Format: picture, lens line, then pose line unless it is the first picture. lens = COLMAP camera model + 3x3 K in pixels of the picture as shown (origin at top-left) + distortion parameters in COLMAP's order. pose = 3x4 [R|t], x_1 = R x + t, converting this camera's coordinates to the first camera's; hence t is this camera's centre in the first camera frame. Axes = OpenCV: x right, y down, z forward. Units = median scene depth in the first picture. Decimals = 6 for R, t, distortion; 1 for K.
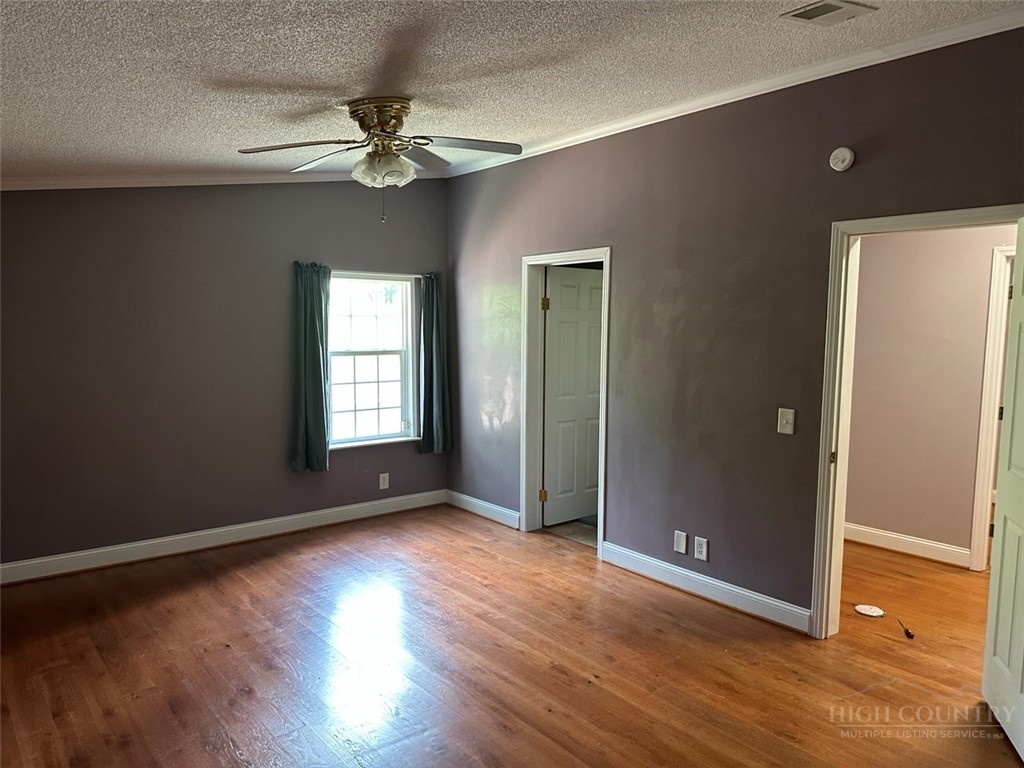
lens RADIAL K [[712.3, 0, 512.8], [0, 712.3, 387.5], [0, 0, 1]] dist [0.058115, -0.005497]
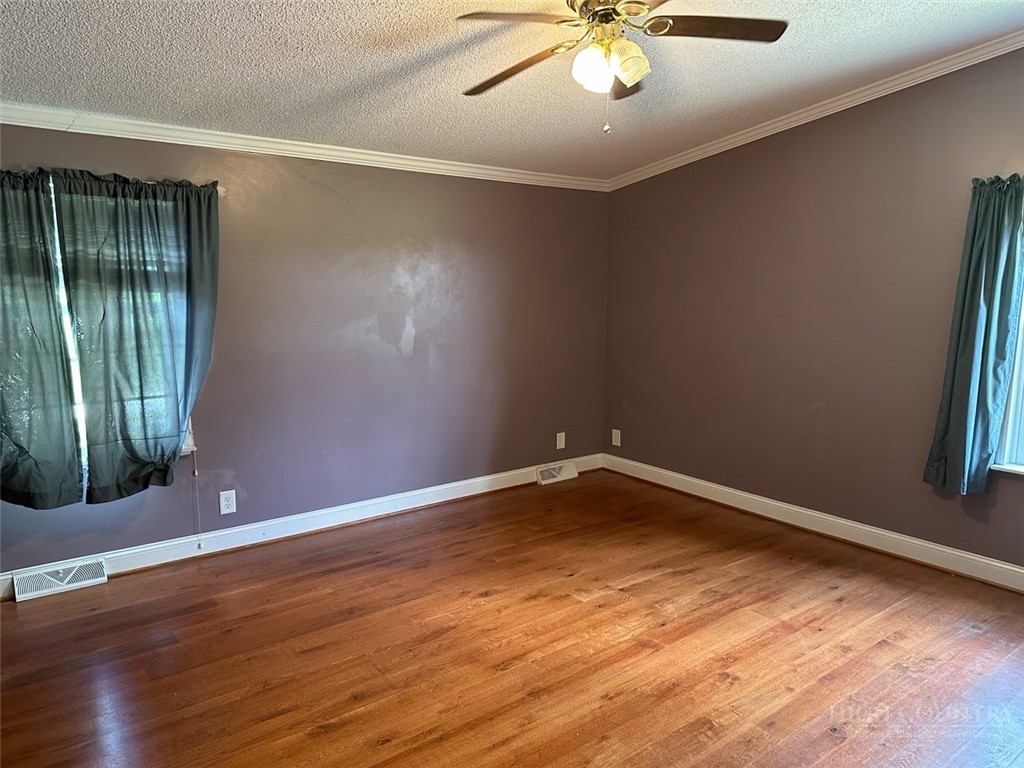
lens RADIAL K [[712.3, 0, 512.9], [0, 712.3, 386.8], [0, 0, 1]] dist [0.058115, -0.005497]
pose [[-0.013398, 0.142156, -0.989754, 0.456761], [-0.093495, 0.985328, 0.142786, -0.046311], [0.995530, 0.094450, 0.000089, 0.653690]]
